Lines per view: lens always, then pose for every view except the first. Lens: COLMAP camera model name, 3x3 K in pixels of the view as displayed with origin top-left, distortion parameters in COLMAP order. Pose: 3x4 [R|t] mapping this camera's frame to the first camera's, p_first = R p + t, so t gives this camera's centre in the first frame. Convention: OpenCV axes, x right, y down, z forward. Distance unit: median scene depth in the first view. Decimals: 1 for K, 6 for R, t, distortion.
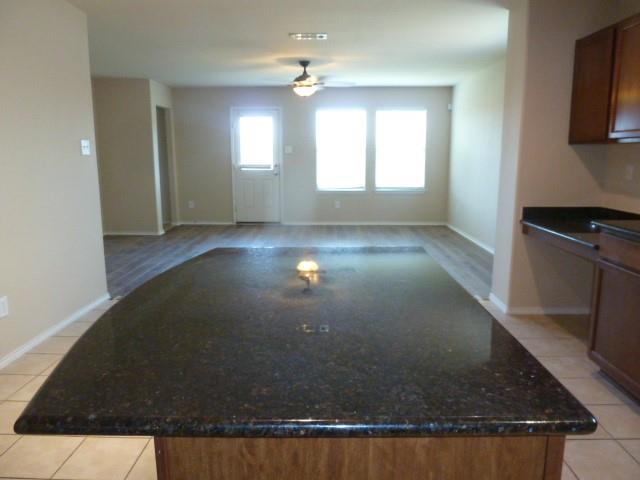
lens RADIAL K [[478.9, 0, 322.0], [0, 478.9, 243.9], [0, 0, 1]] dist [-0.037485, 0.015765]
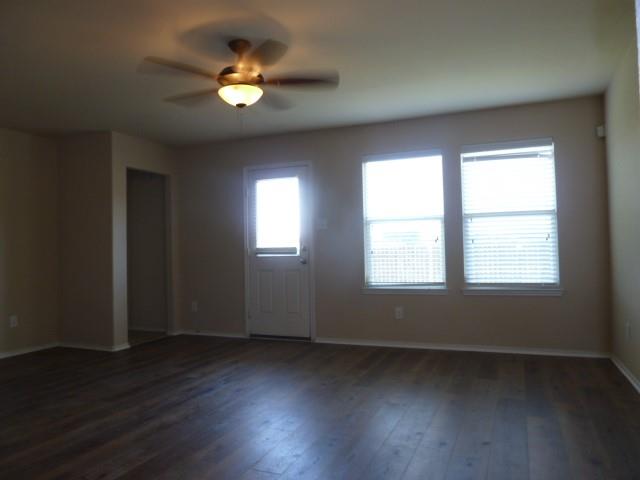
lens RADIAL K [[478.9, 0, 320.7], [0, 478.9, 241.2], [0, 0, 1]] dist [-0.037485, 0.015765]
pose [[0.929926, -0.026692, -0.366777, 0.162364], [-0.045753, 0.981216, -0.187410, -0.054099], [0.364890, 0.191059, 0.911237, 0.417925]]
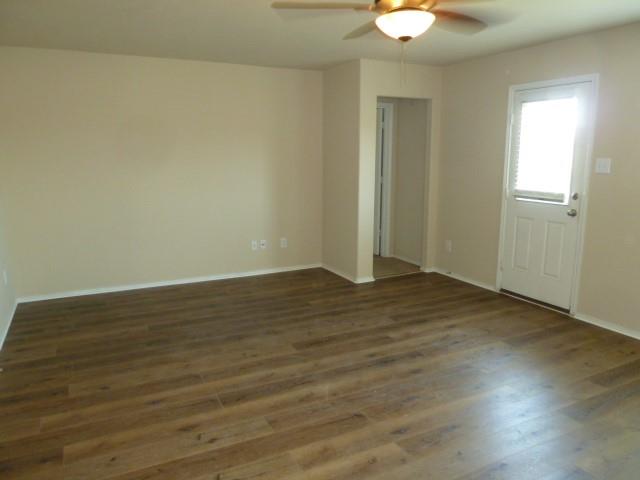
lens RADIAL K [[478.9, 0, 317.2], [0, 478.9, 236.8], [0, 0, 1]] dist [-0.037485, 0.015765]
pose [[0.467908, 0.151029, -0.870777, 0.209241], [-0.156956, 0.983828, 0.086298, -0.124294], [0.869728, 0.096294, 0.484046, 0.541476]]
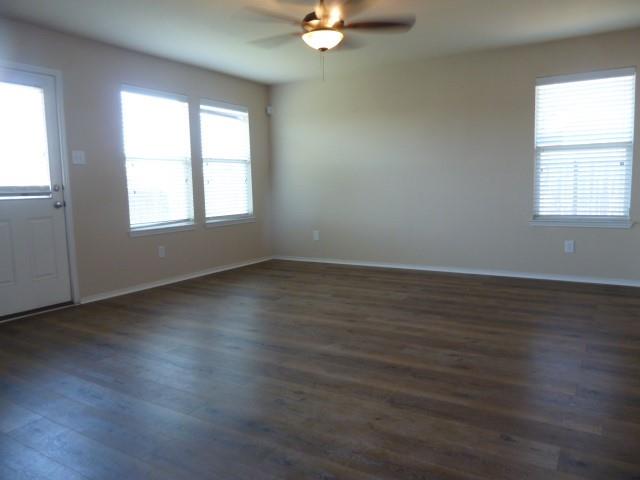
lens RADIAL K [[478.9, 0, 318.9], [0, 478.9, 242.5], [0, 0, 1]] dist [-0.037485, 0.015765]
pose [[0.504059, -0.114601, 0.856032, -0.382919], [0.171537, 0.984696, 0.030820, -0.078258], [-0.846463, 0.131306, 0.516003, 0.530098]]
